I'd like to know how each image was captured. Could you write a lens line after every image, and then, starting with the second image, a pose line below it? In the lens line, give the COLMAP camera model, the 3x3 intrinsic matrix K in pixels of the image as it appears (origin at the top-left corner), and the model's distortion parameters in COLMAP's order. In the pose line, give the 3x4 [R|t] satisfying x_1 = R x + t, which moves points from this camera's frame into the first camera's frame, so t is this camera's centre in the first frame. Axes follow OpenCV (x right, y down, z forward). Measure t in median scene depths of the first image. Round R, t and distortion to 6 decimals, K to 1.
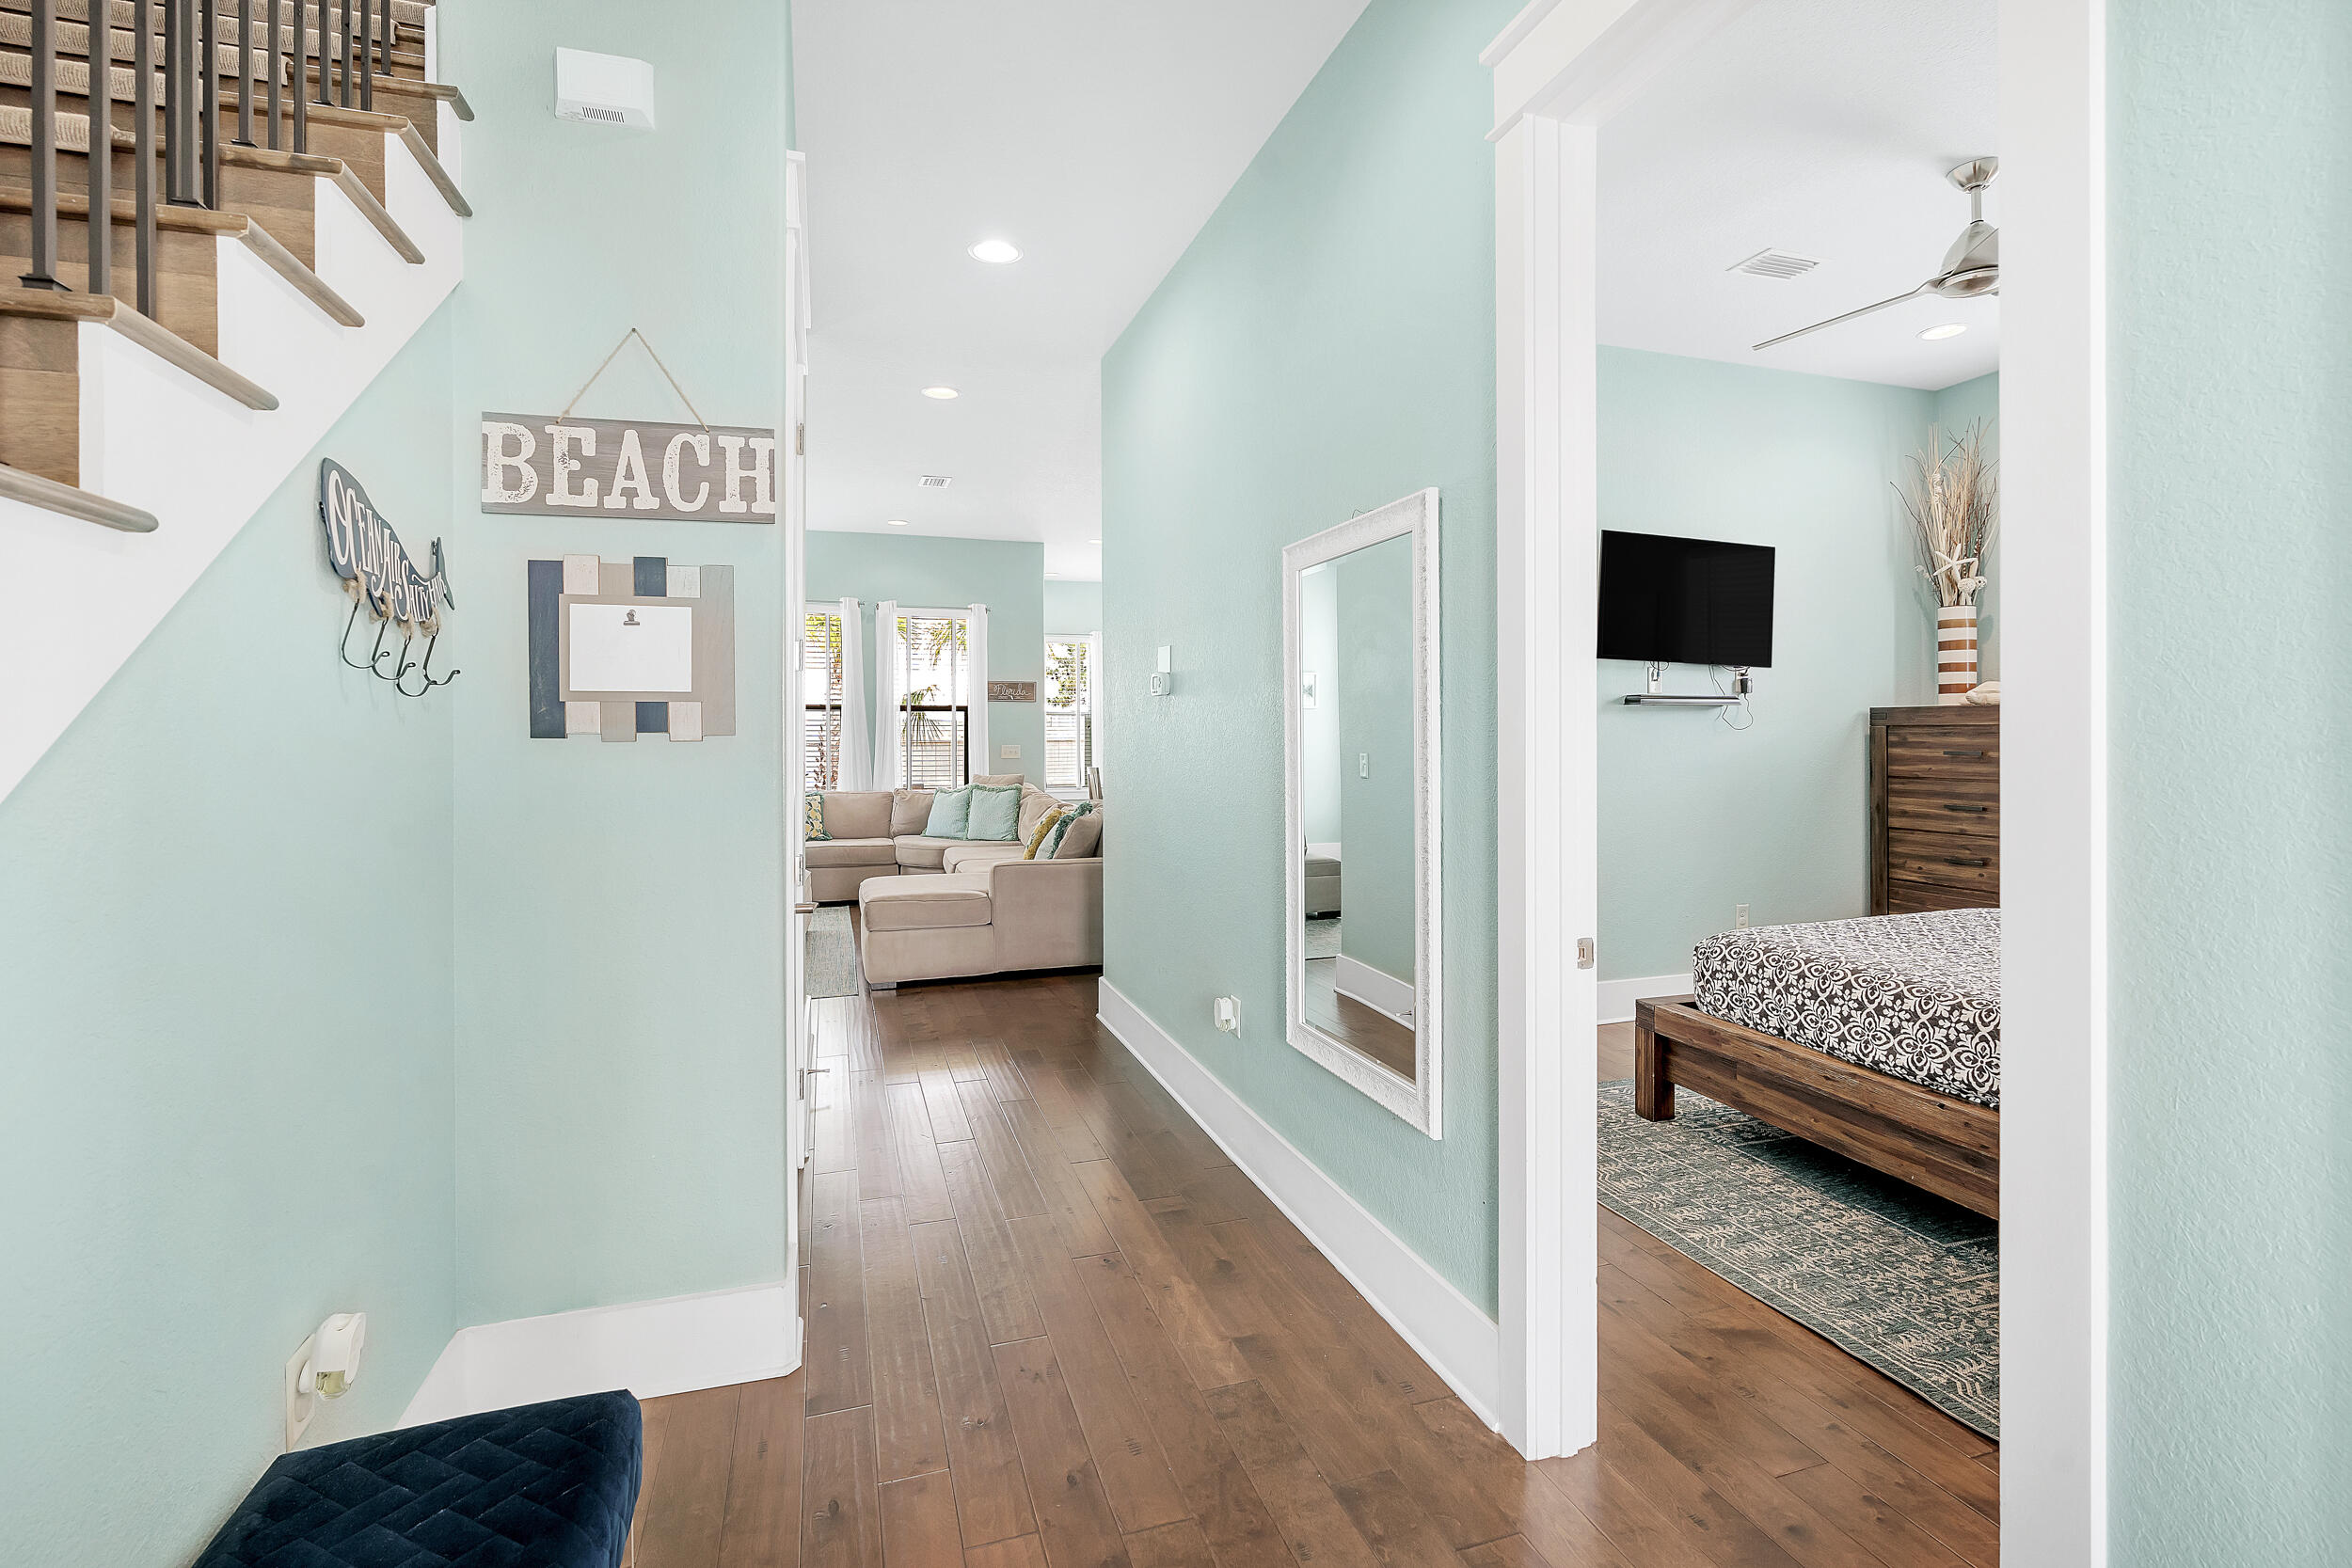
lens RADIAL K [[1065.5, 0, 1197.4], [0, 1065.5, 736.0], [0, 0, 1]] dist [-0.007857, 0.000081]
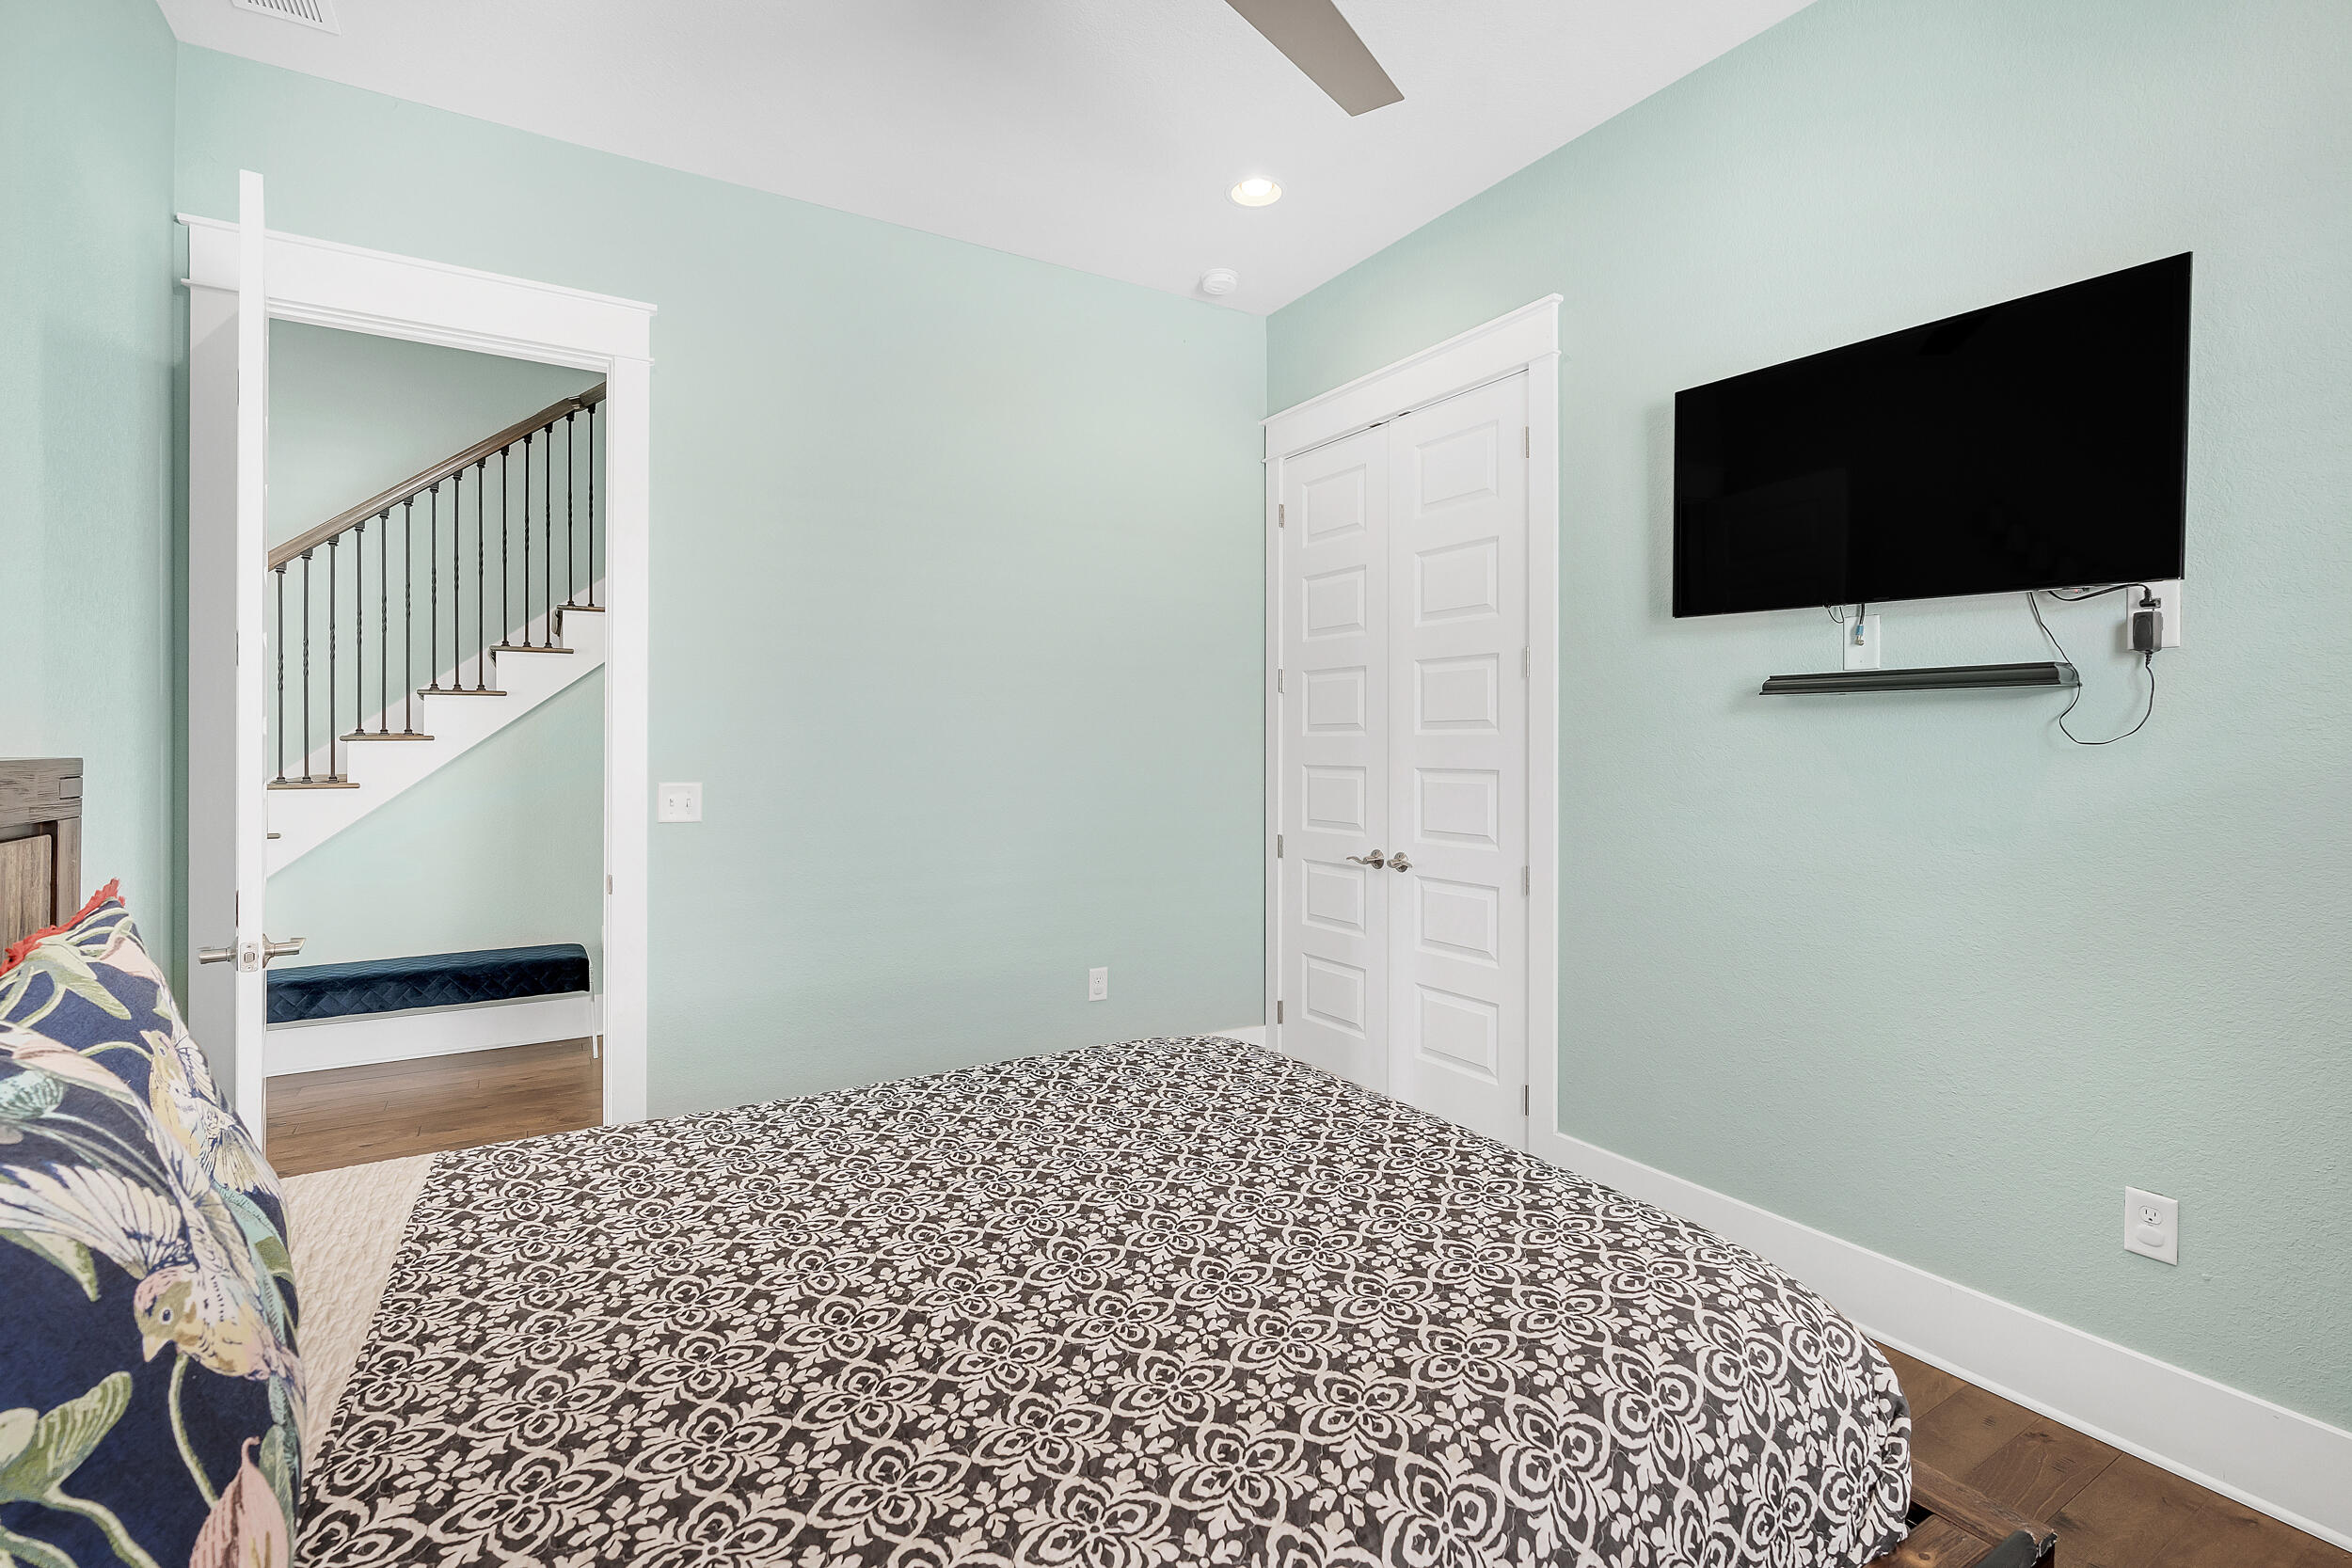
lens RADIAL K [[1065.5, 0, 1175.2], [0, 1065.5, 744.9], [0, 0, 1]] dist [-0.007857, 0.000081]
pose [[0.222472, 0.007220, -0.974912, 0.848319], [-0.002342, 0.999974, 0.006871, -0.007606], [0.974936, 0.000755, 0.222483, 0.589840]]
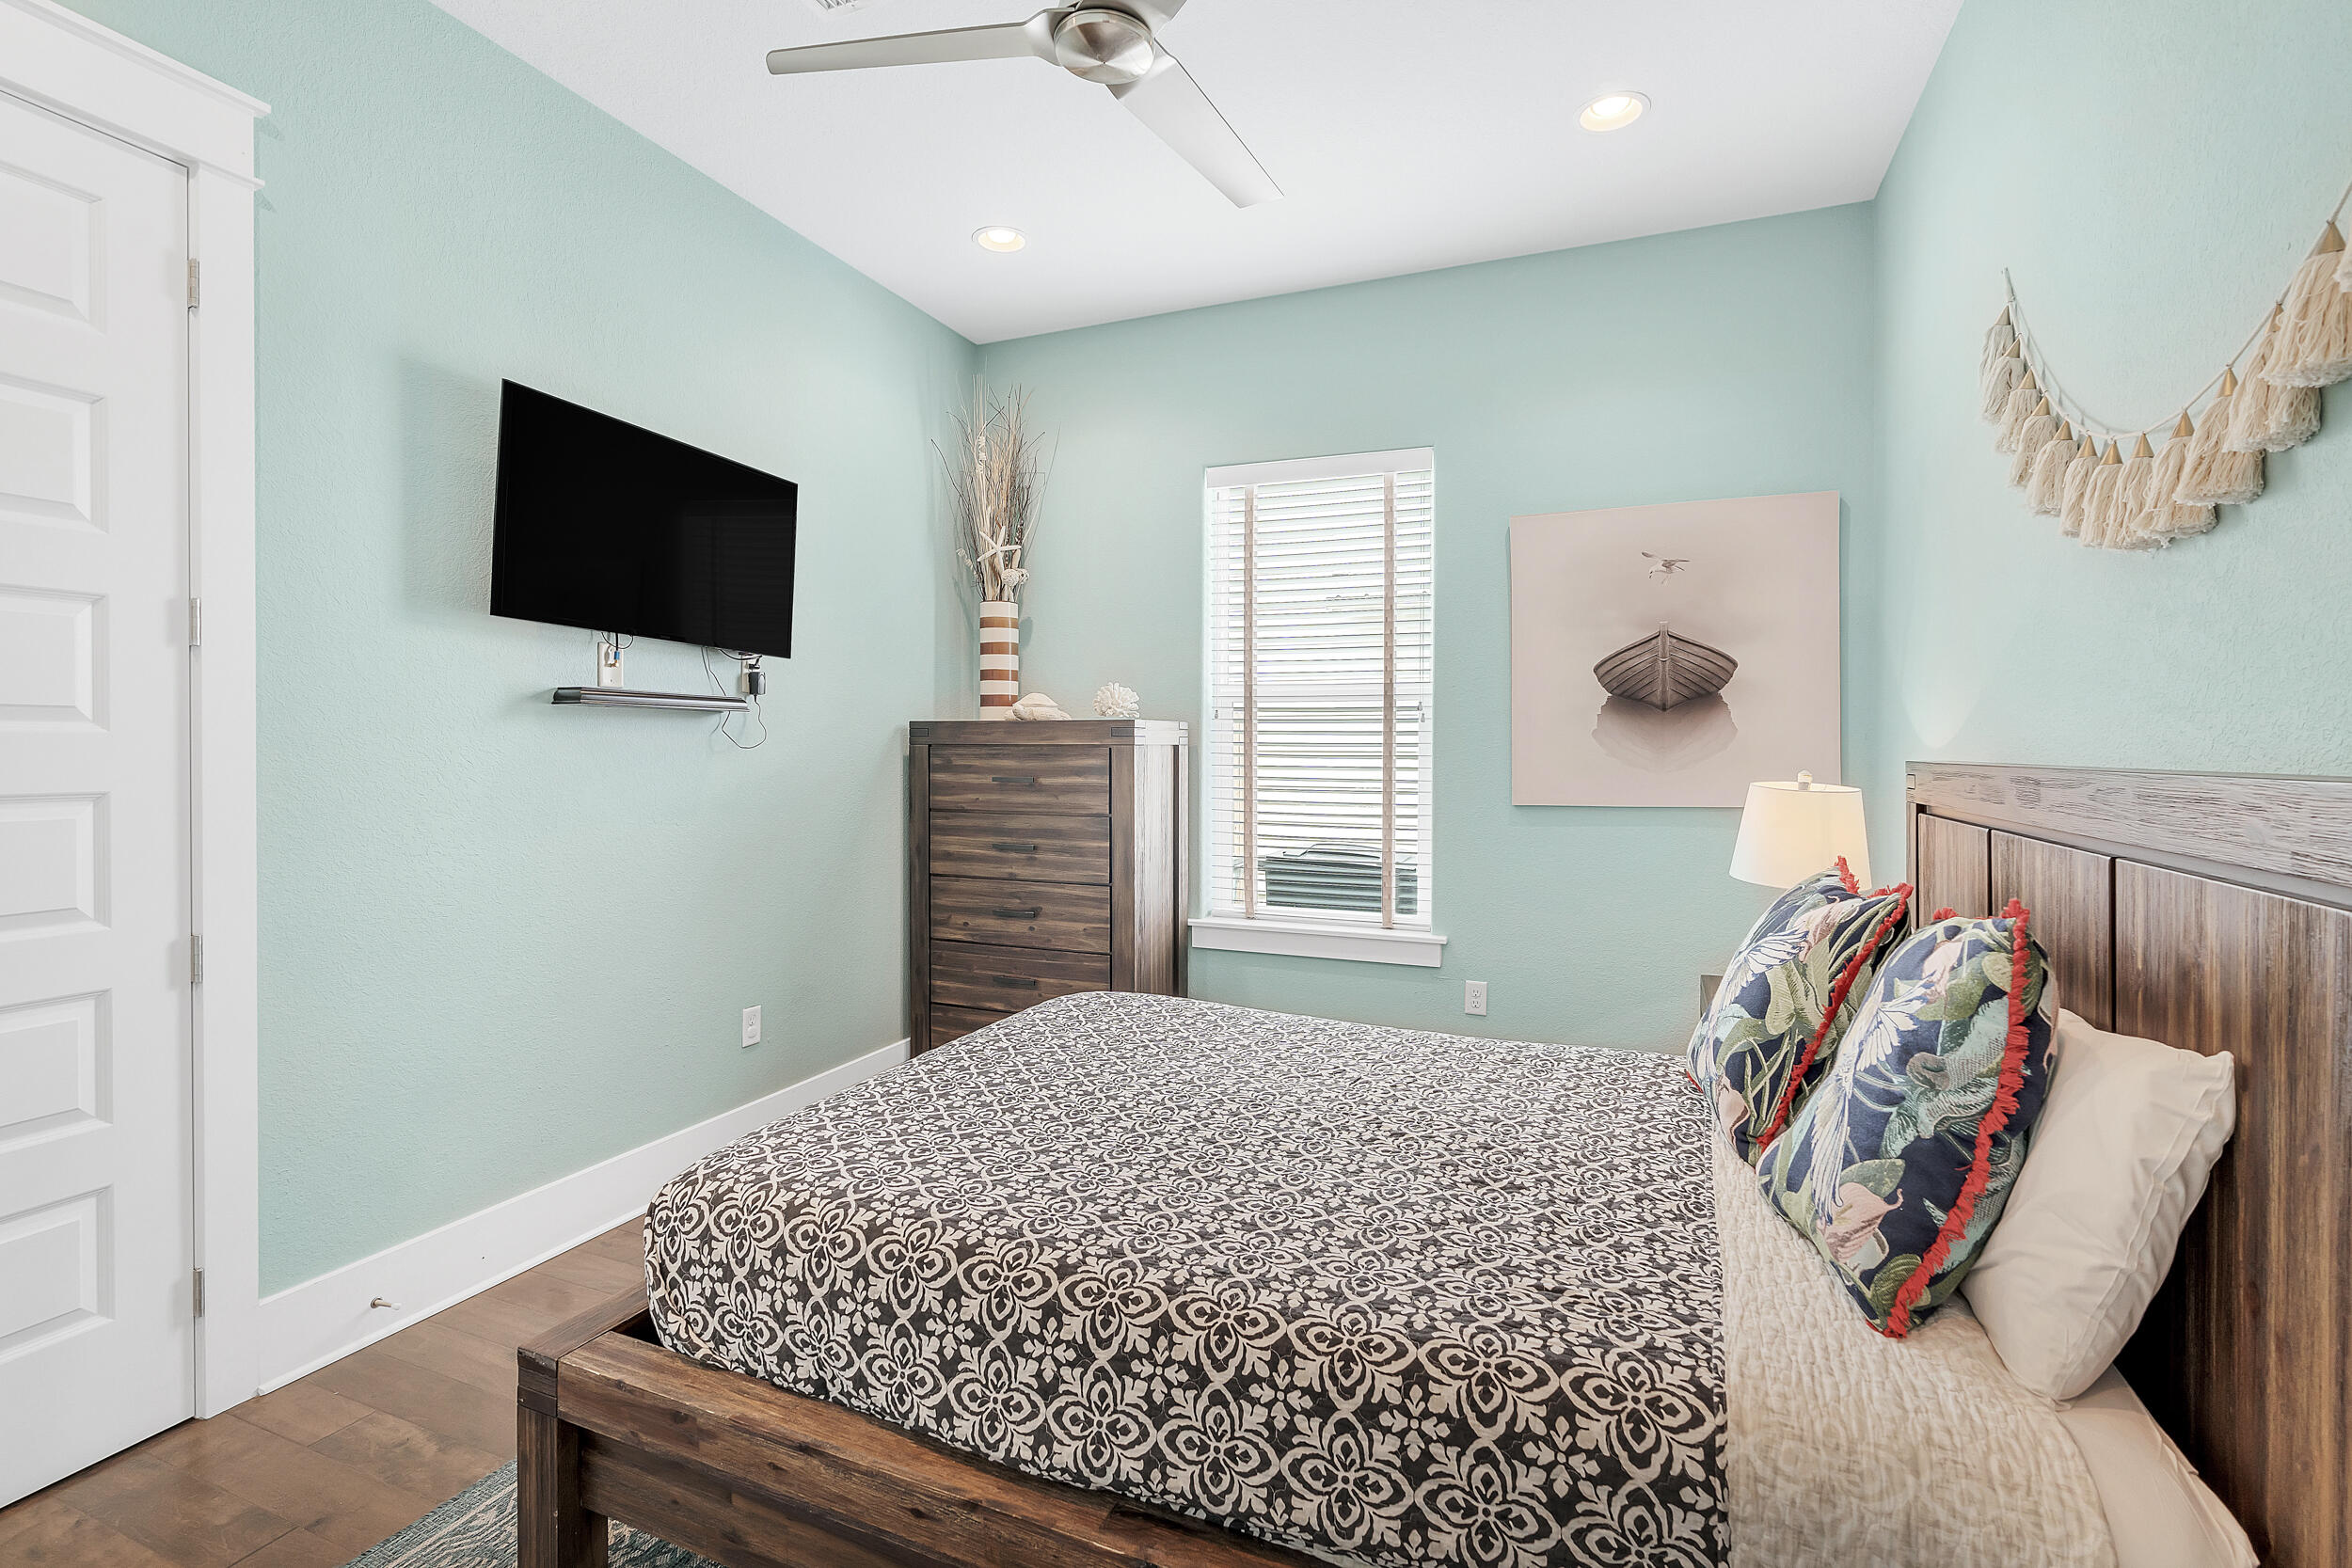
lens RADIAL K [[1065.5, 0, 1175.4], [0, 1065.5, 767.0], [0, 0, 1]] dist [-0.007857, 0.000081]
pose [[0.661934, -0.005816, 0.749539, 0.193914], [-0.006054, 0.999896, 0.013105, -0.004665], [-0.749537, -0.013212, 0.661830, 0.368779]]
